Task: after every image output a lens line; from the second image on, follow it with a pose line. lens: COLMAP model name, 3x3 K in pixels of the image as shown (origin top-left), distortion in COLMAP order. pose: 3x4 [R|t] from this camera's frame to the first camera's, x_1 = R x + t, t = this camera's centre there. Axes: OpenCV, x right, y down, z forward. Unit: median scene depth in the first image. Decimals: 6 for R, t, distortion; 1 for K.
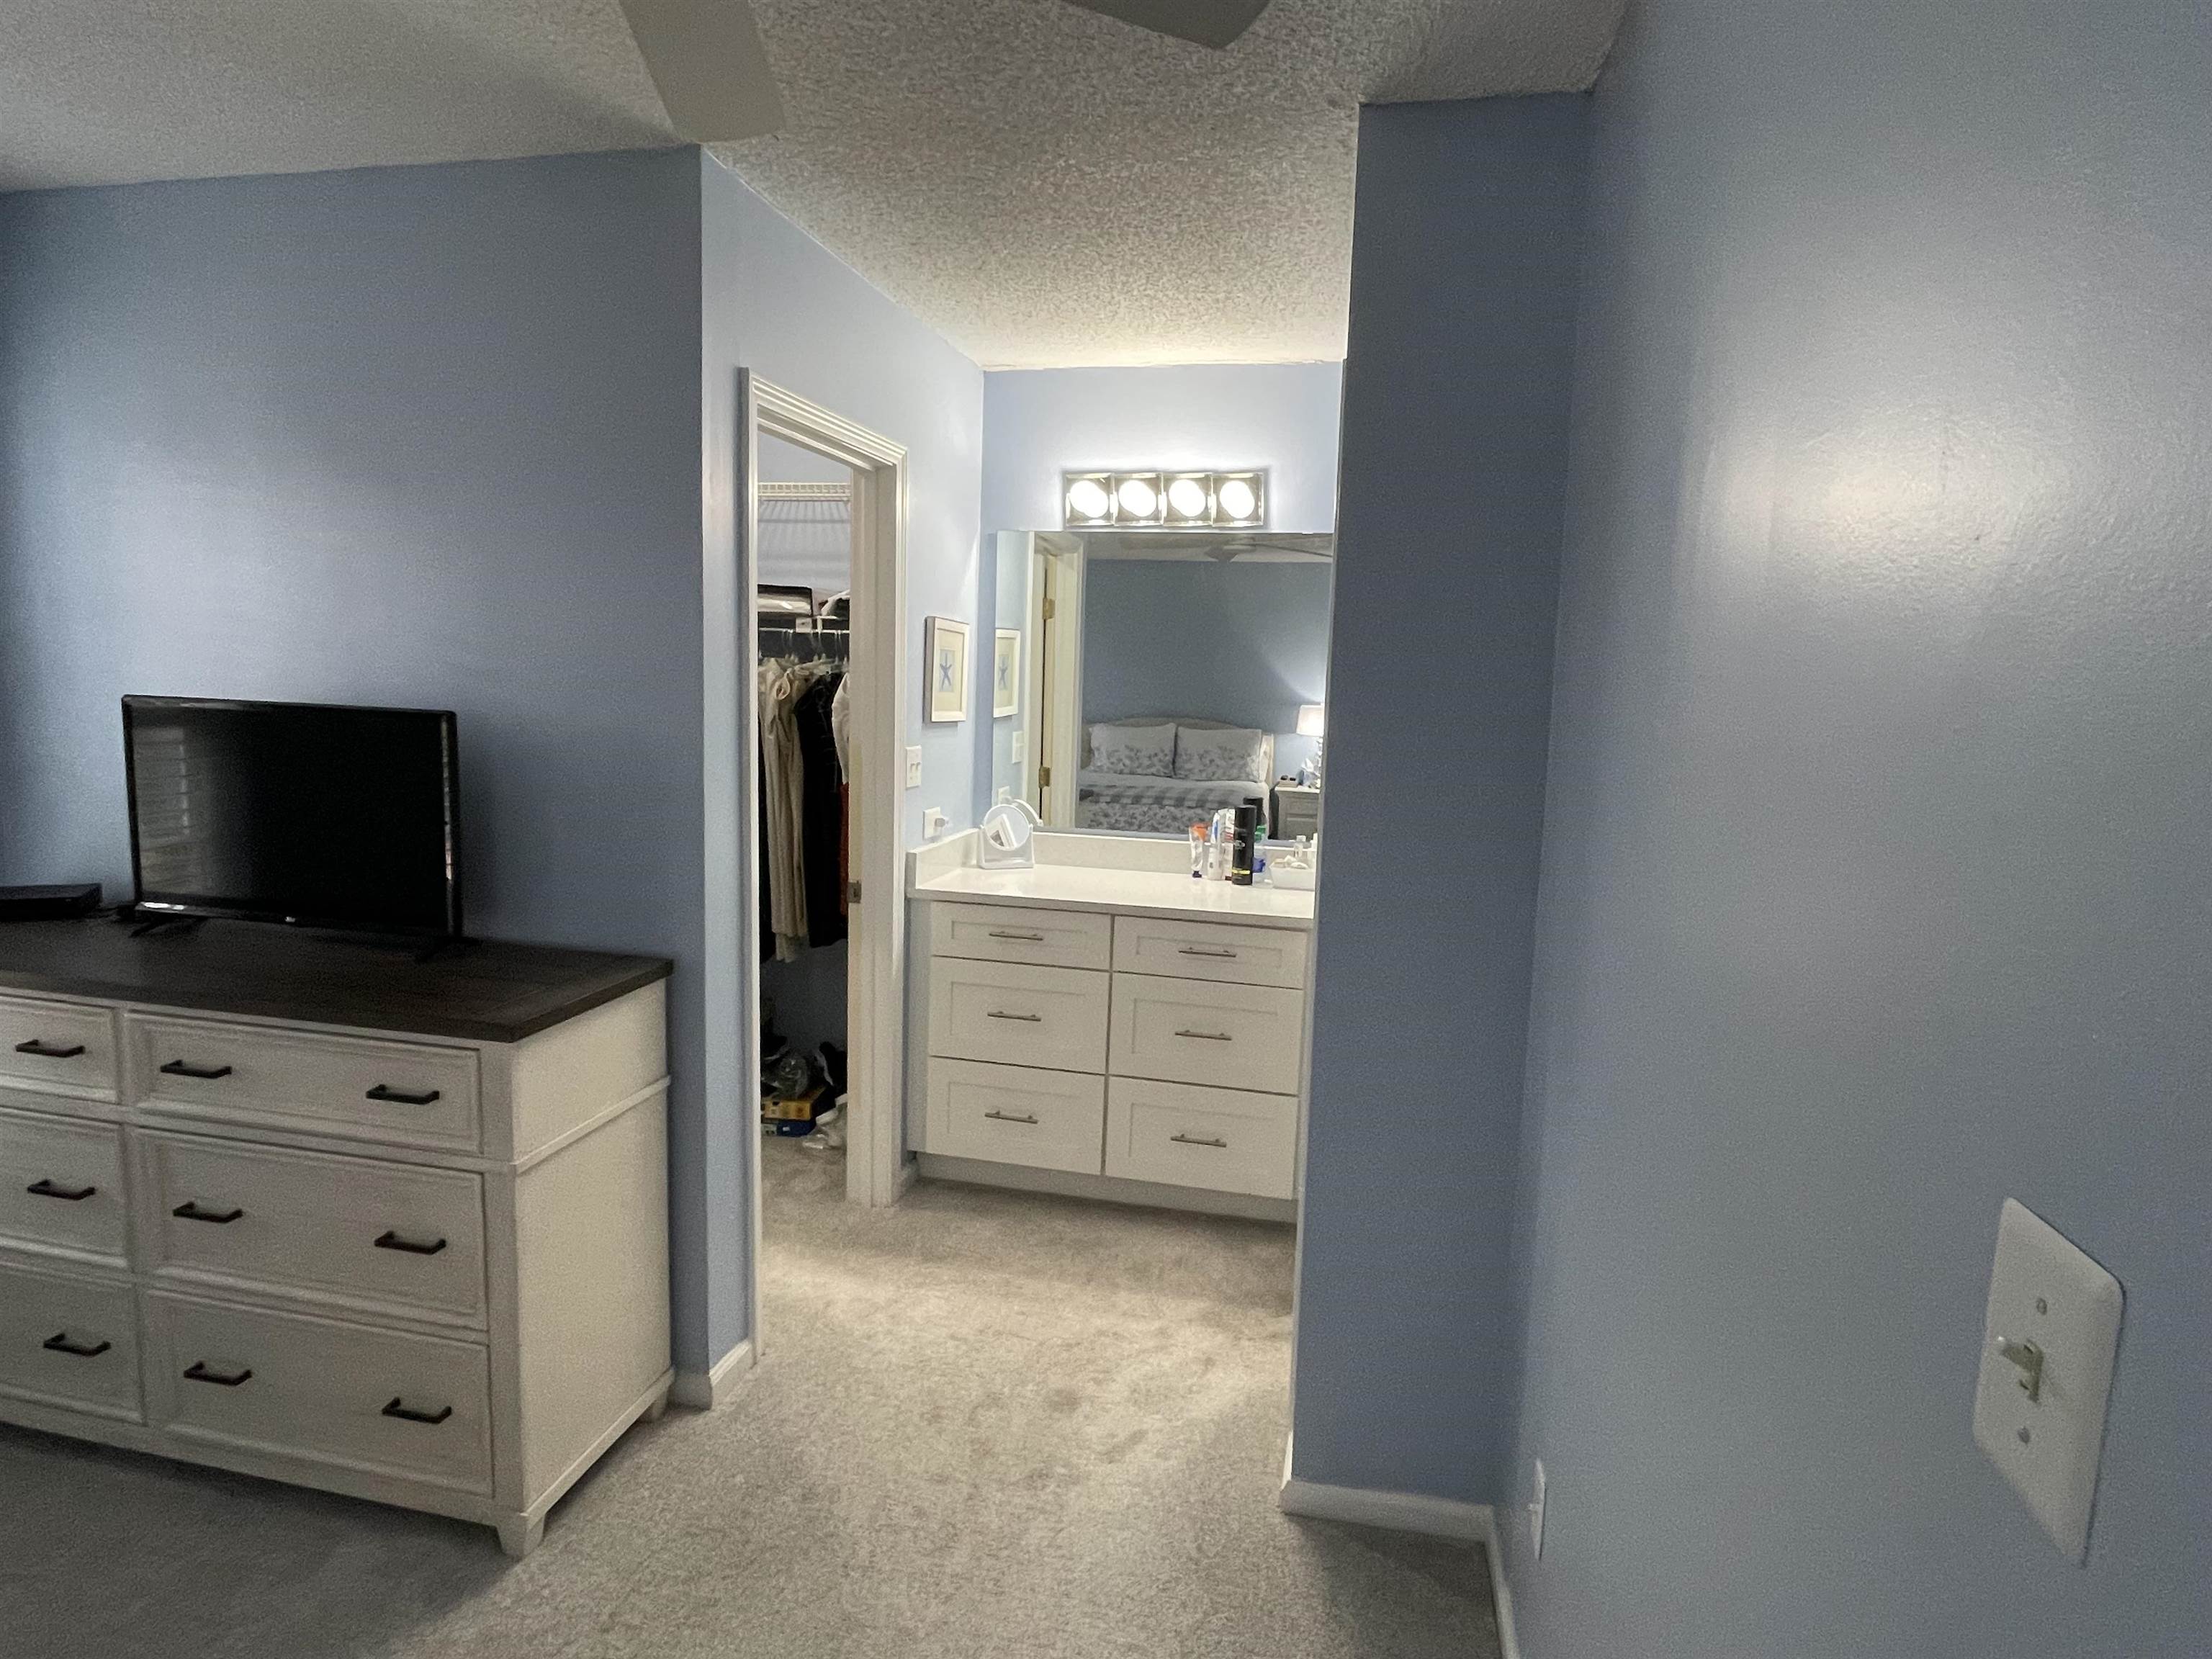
lens RADIAL K [[1183.2, 0, 1106.0], [0, 1183.2, 824.9], [0, 0, 1]] dist [-0.010472, 0.004665]
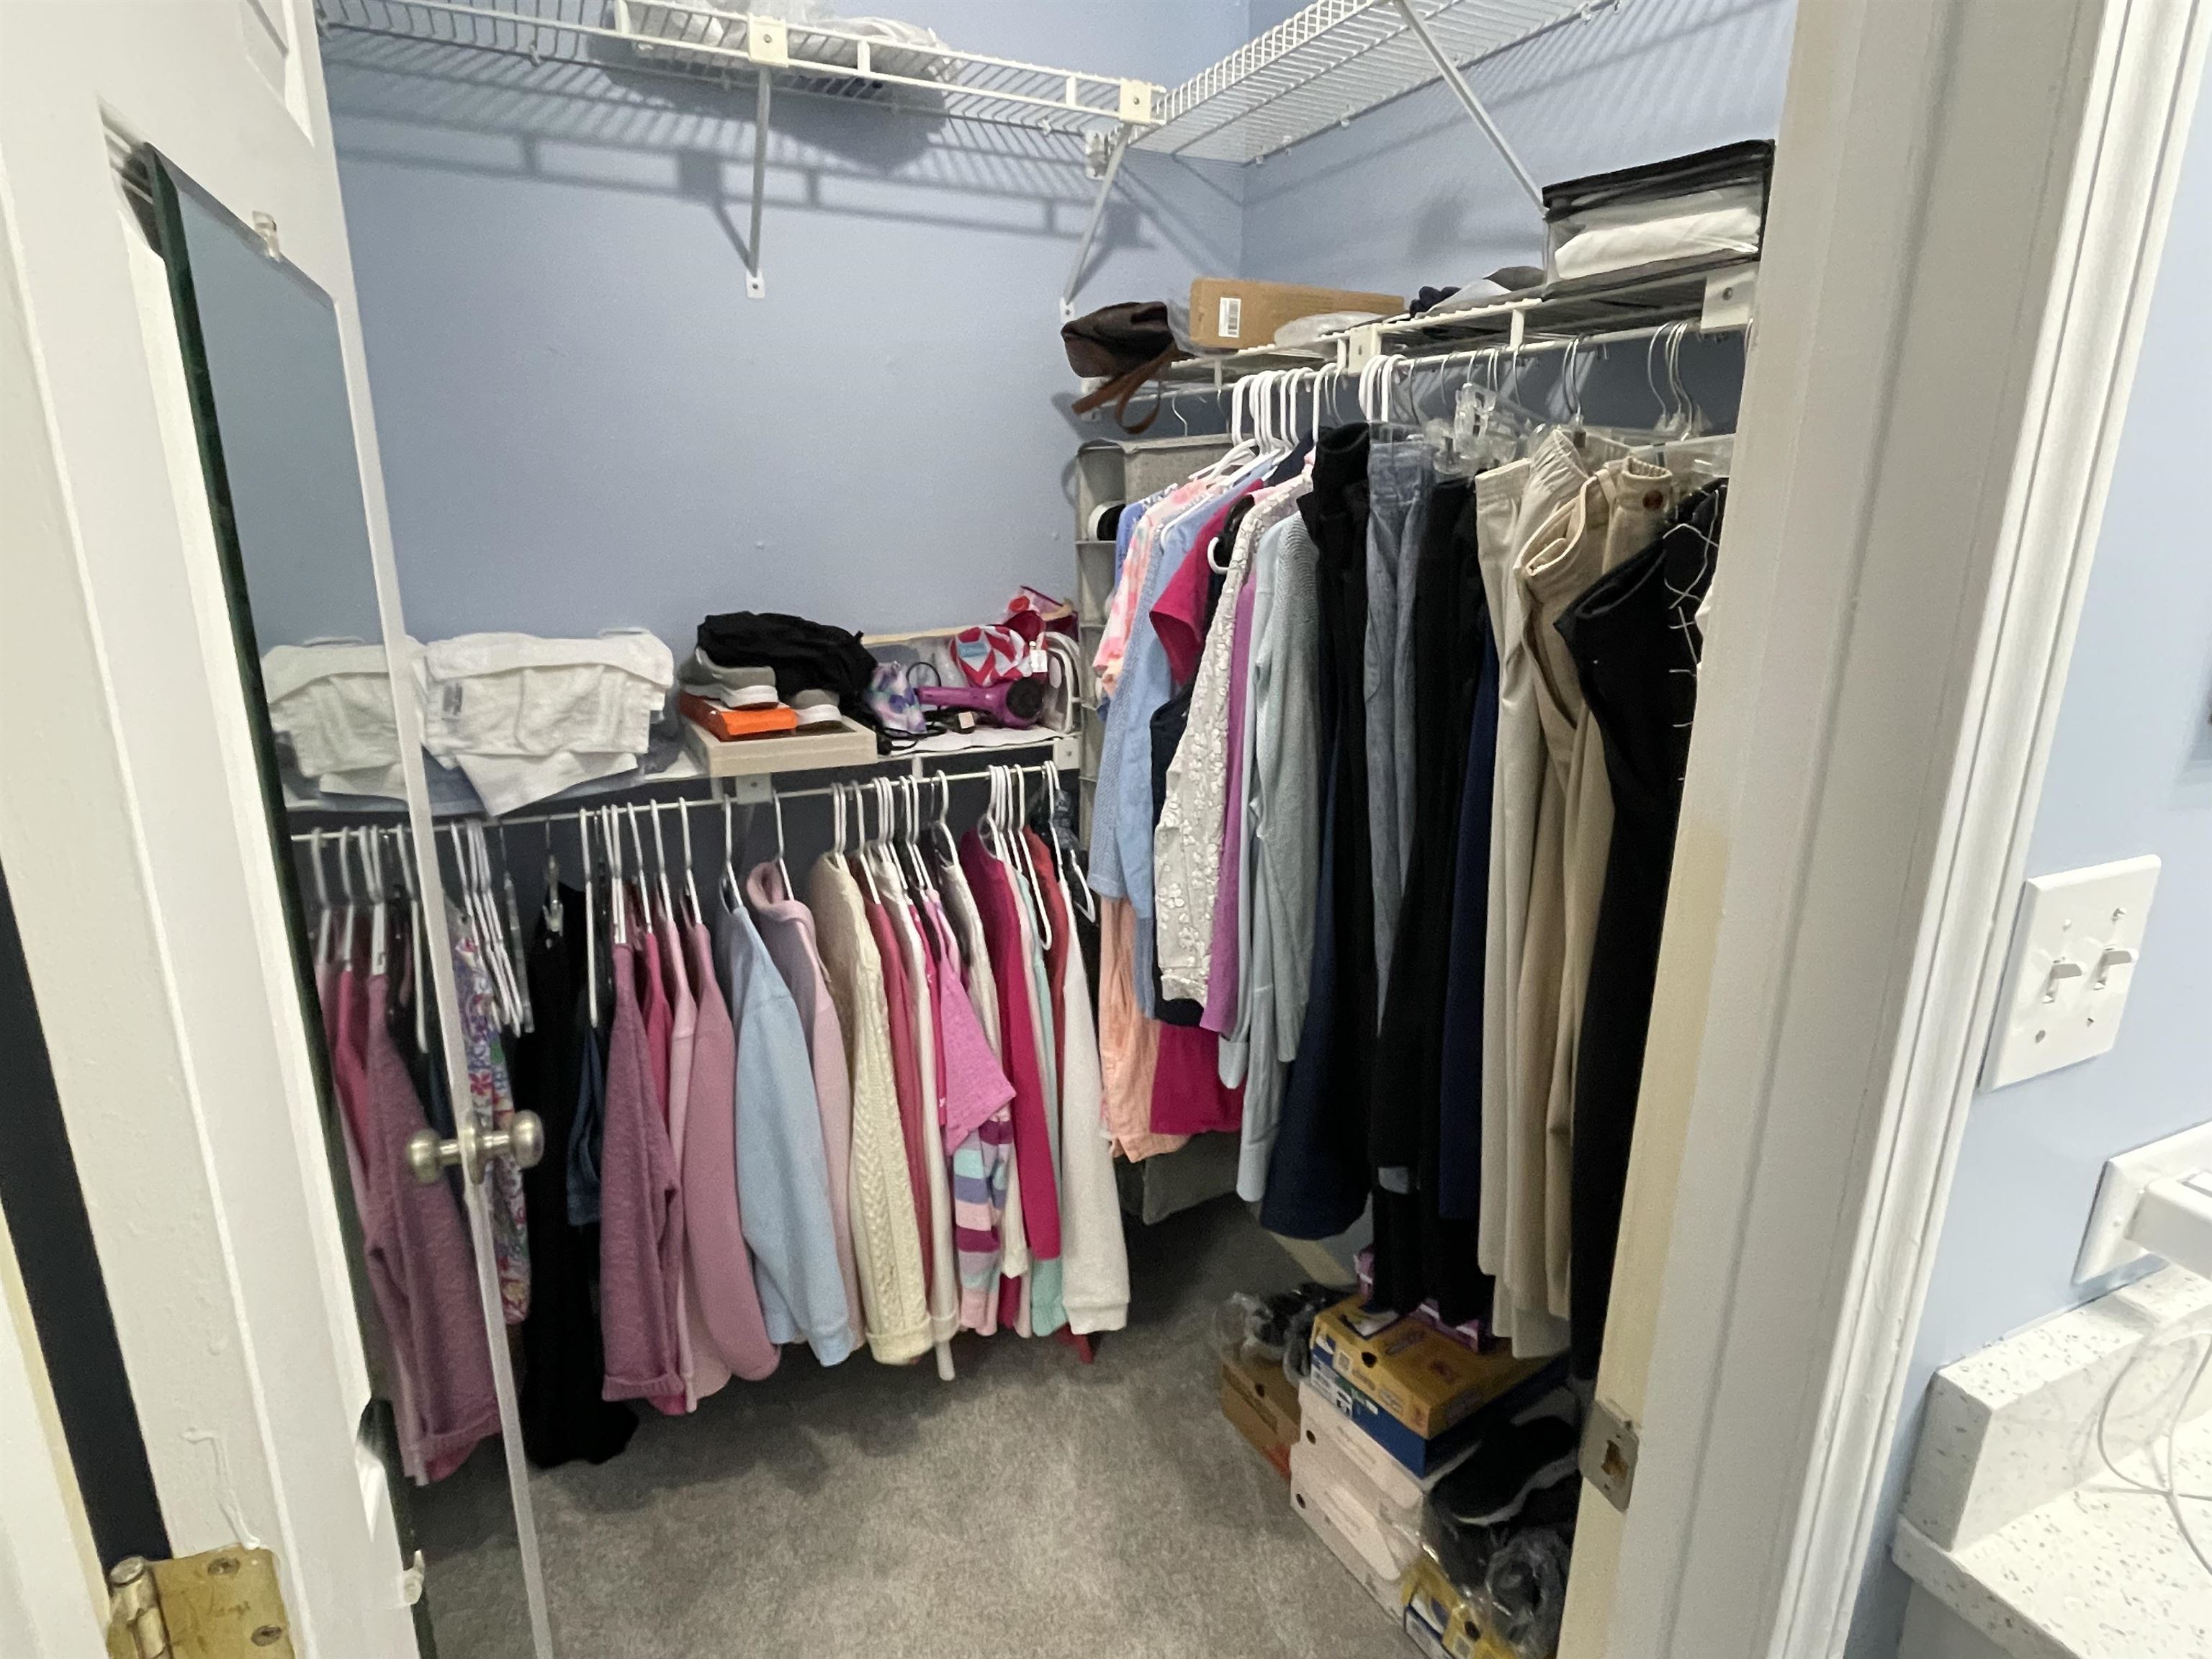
lens RADIAL K [[1183.2, 0, 1109.6], [0, 1183.2, 826.1], [0, 0, 1]] dist [-0.010472, 0.004665]
pose [[0.594667, 0.188367, -0.781594, -0.112495], [-0.089841, 0.981646, 0.168225, -0.088180], [0.798937, -0.029819, 0.600675, 0.767765]]
